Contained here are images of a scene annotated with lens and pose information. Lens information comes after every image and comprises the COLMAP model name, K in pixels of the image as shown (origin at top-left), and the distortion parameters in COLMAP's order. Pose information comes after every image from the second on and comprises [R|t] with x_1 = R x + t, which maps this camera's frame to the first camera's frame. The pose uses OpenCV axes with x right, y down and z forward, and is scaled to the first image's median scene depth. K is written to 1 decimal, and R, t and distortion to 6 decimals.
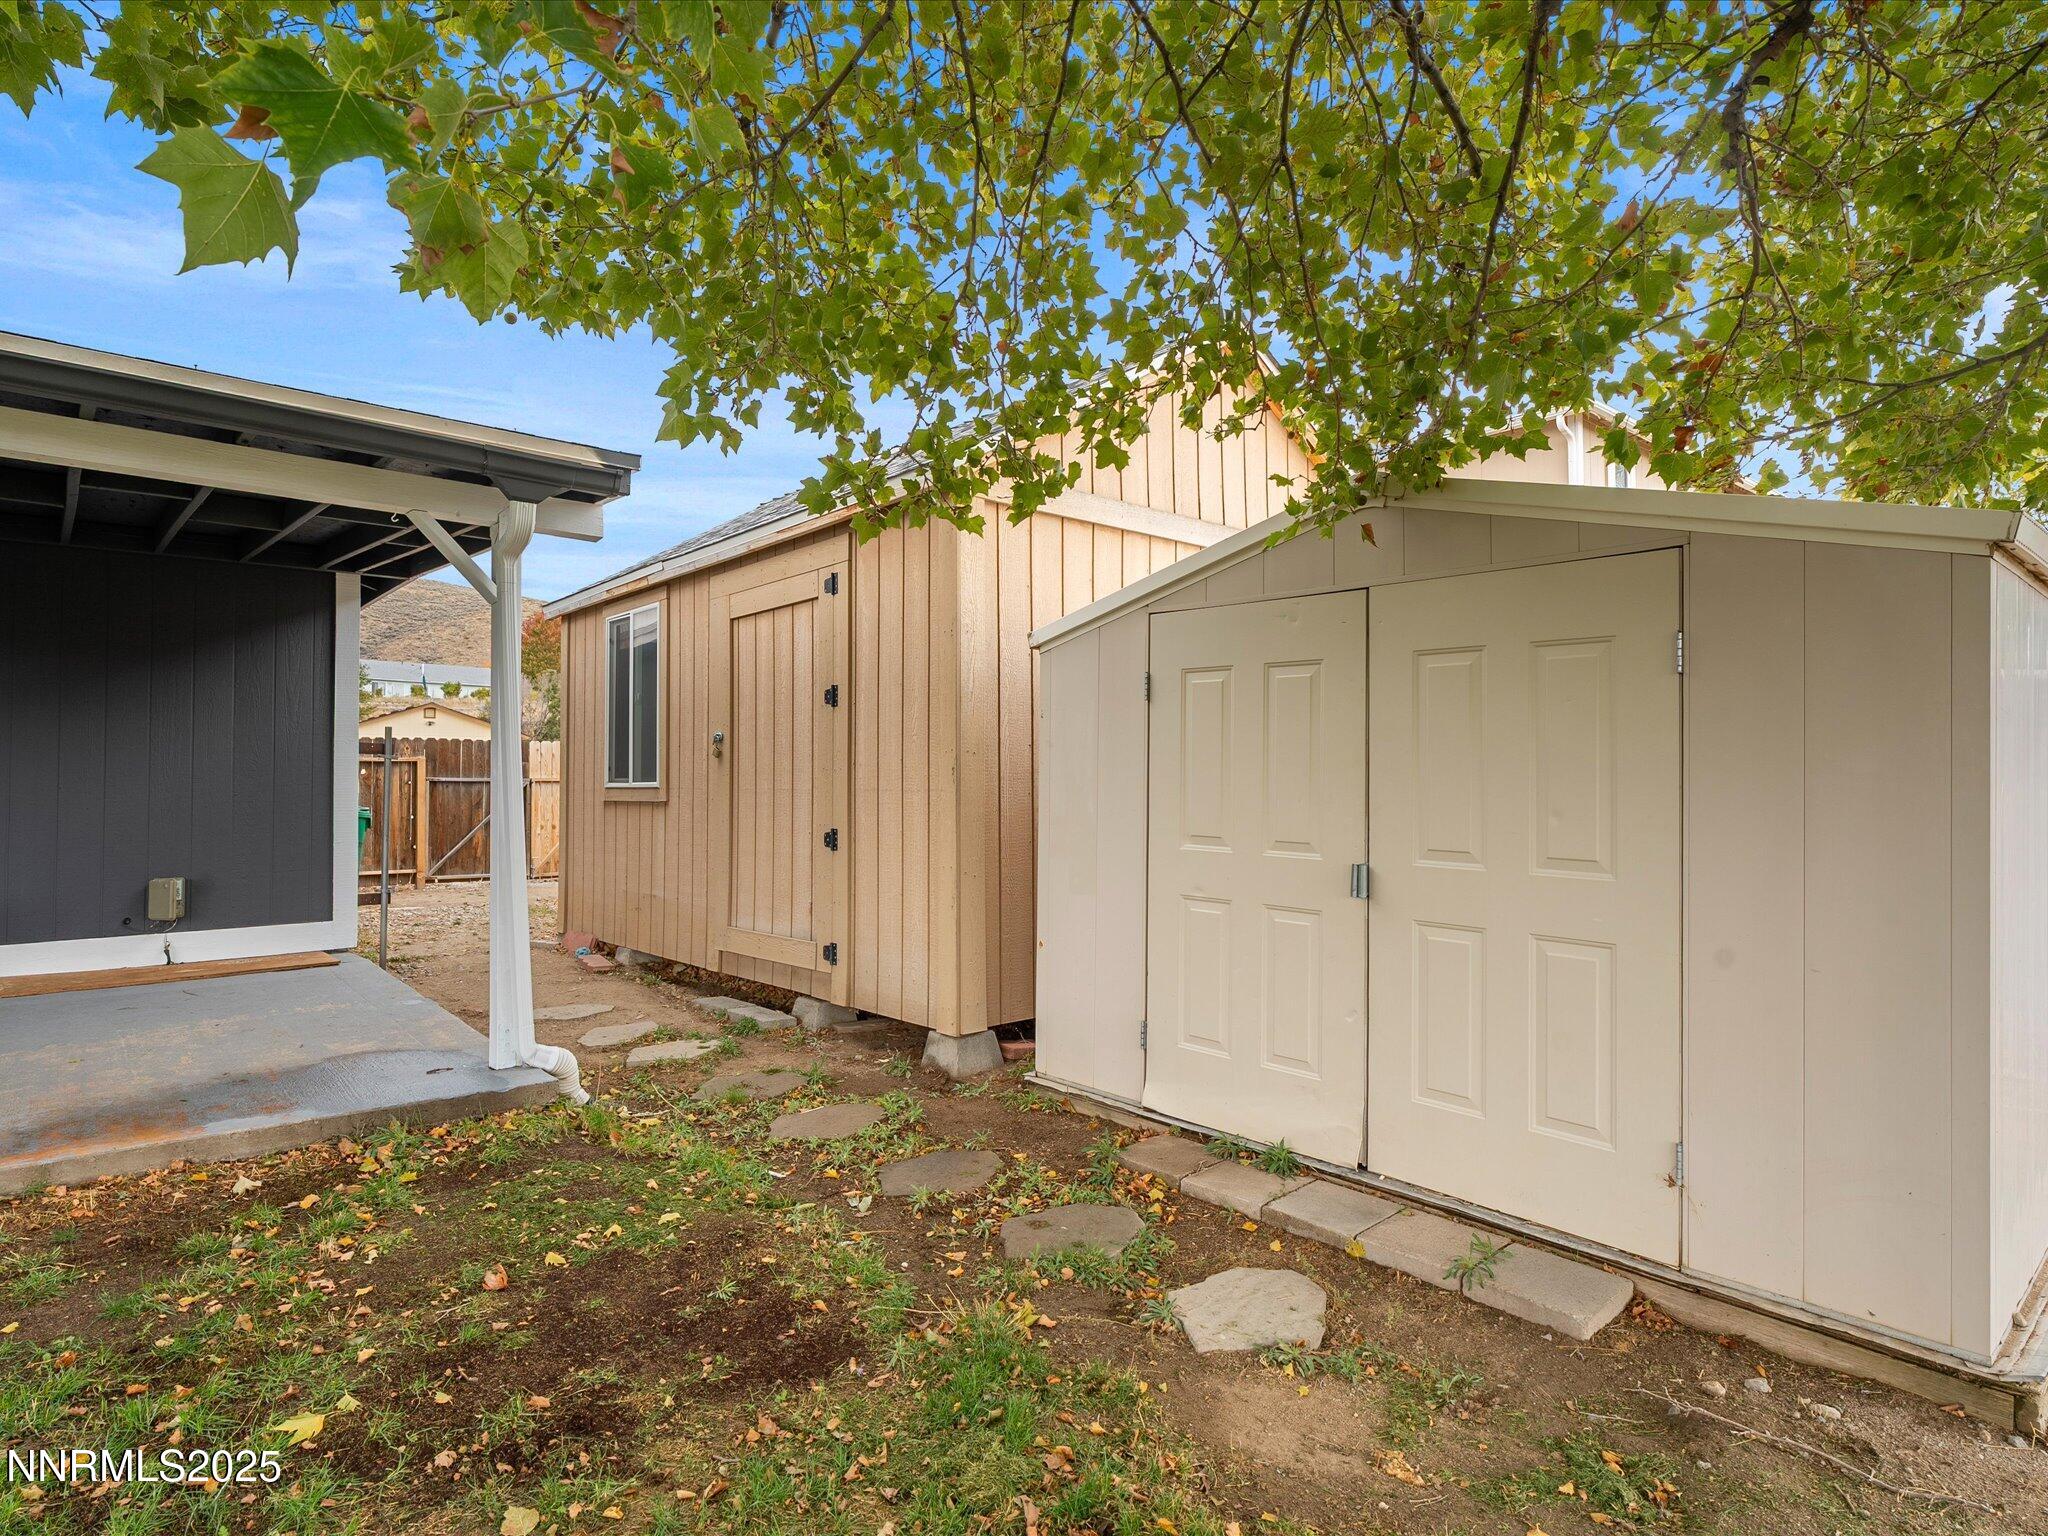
lens RADIAL K [[1131.1, 0, 1024.0], [0, 1131.1, 768.0], [0, 0, 1]] dist [0.000490, 0.000389]
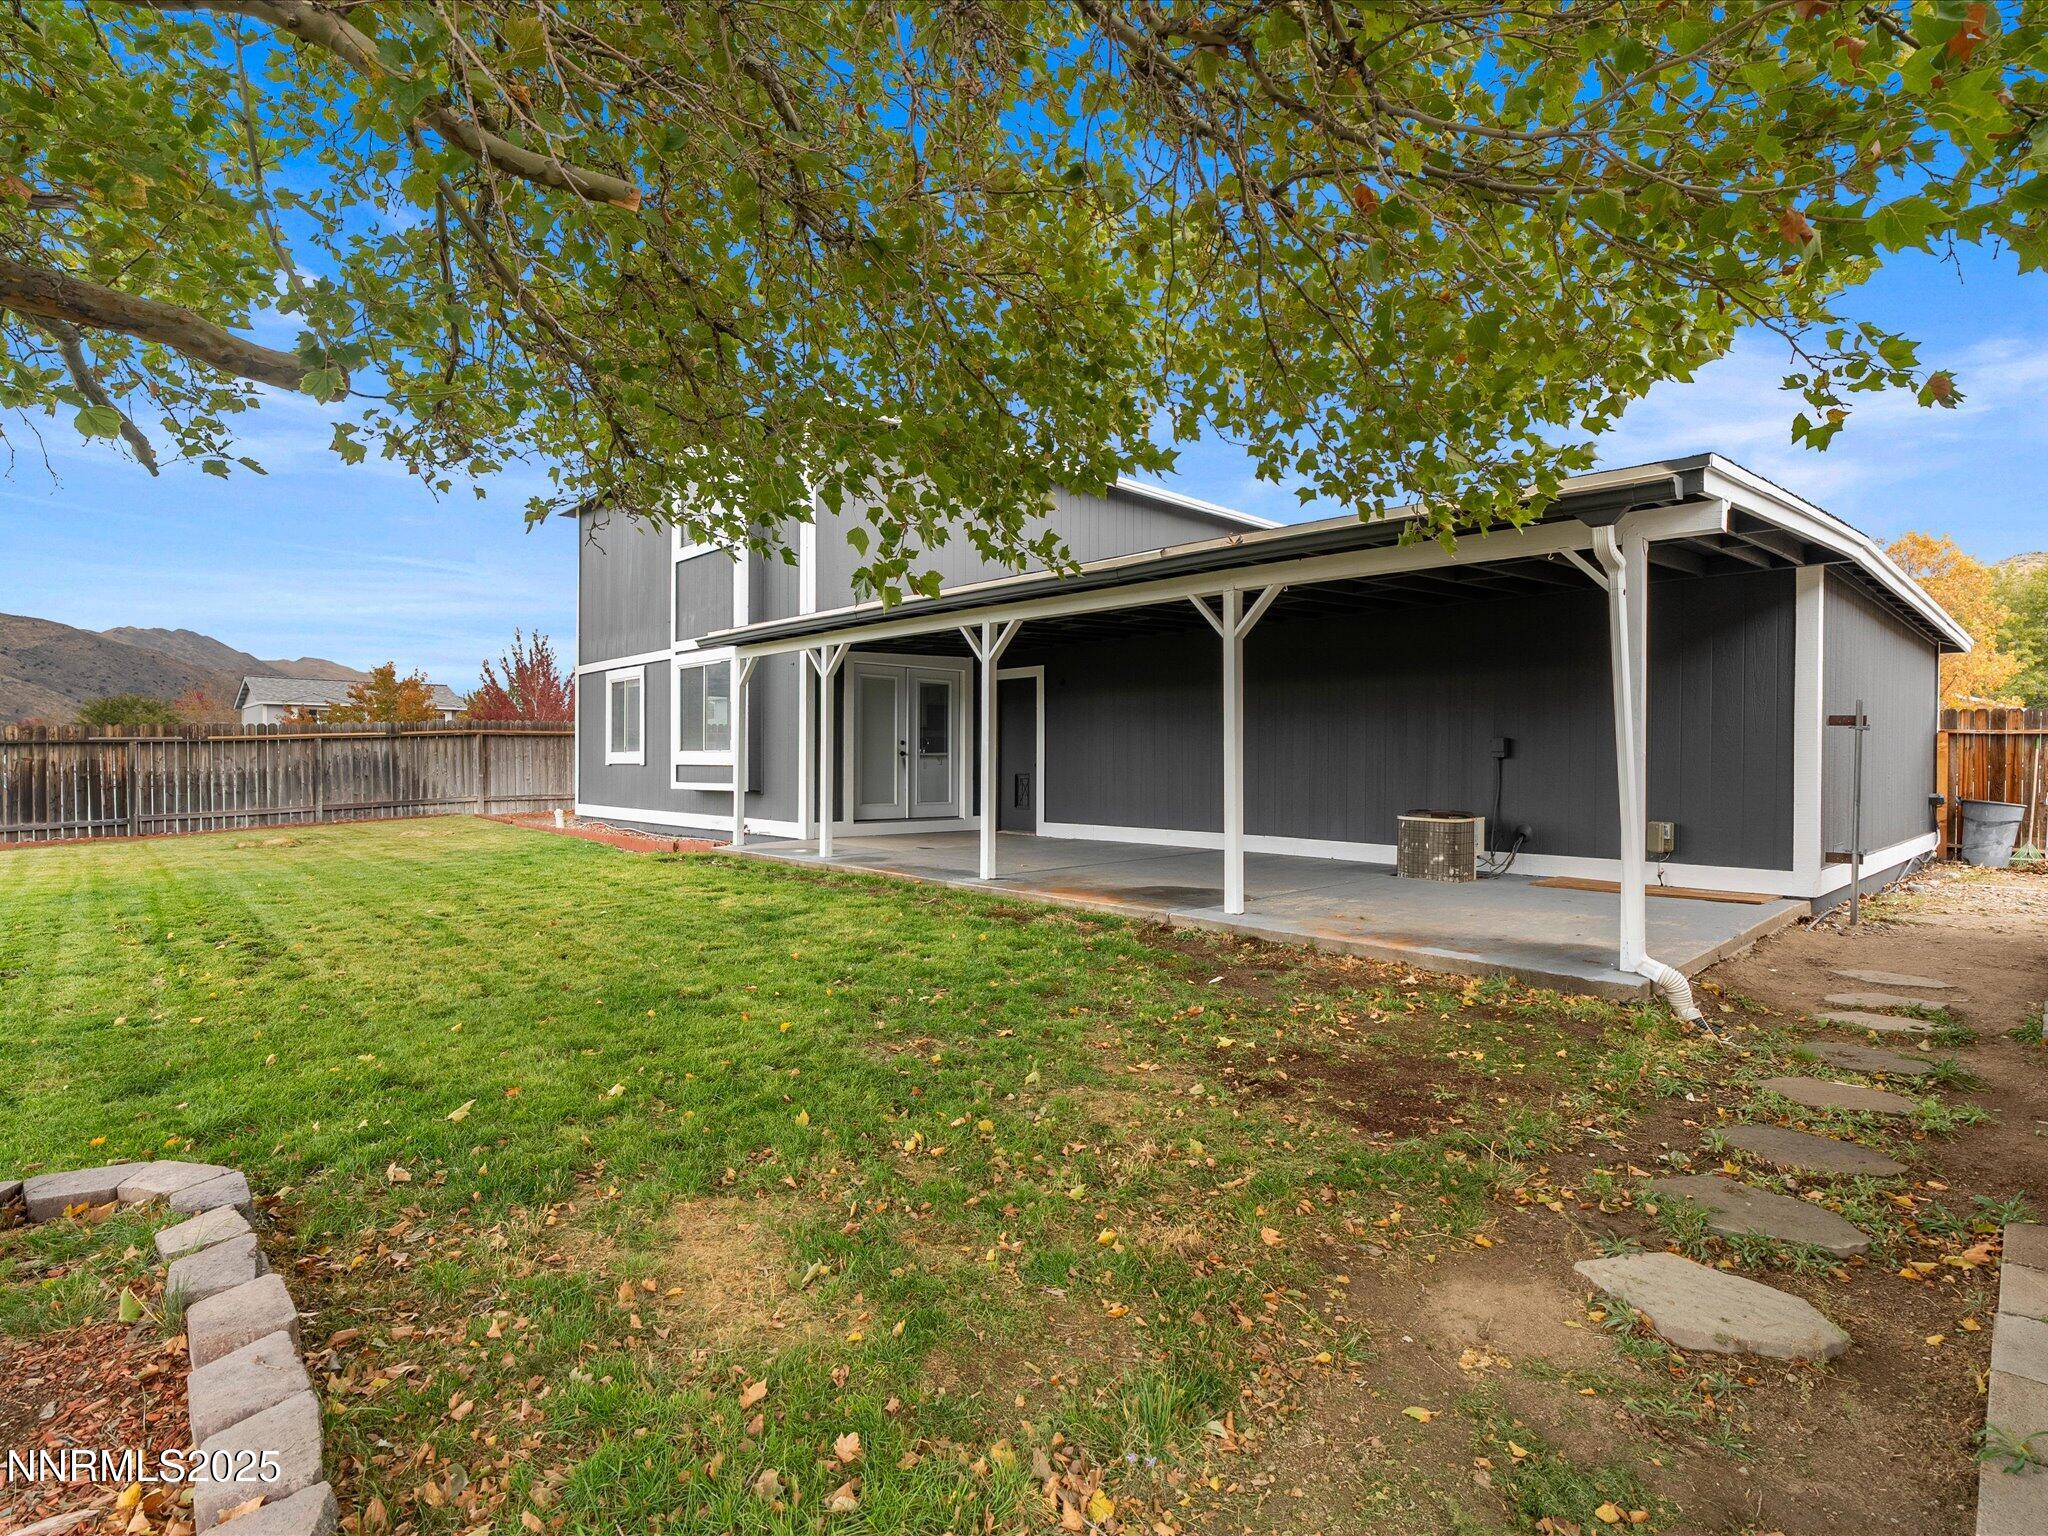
lens RADIAL K [[1023.2, 0, 1014.5], [0, 1023.2, 765.6], [0, 0, 1]] dist [-0.003004, 0.000746]
pose [[0.045265, 0.008877, -0.998936, 0.982308], [0.007656, 0.999928, 0.009233, 0.029429], [0.998946, -0.008066, 0.045193, 0.397930]]
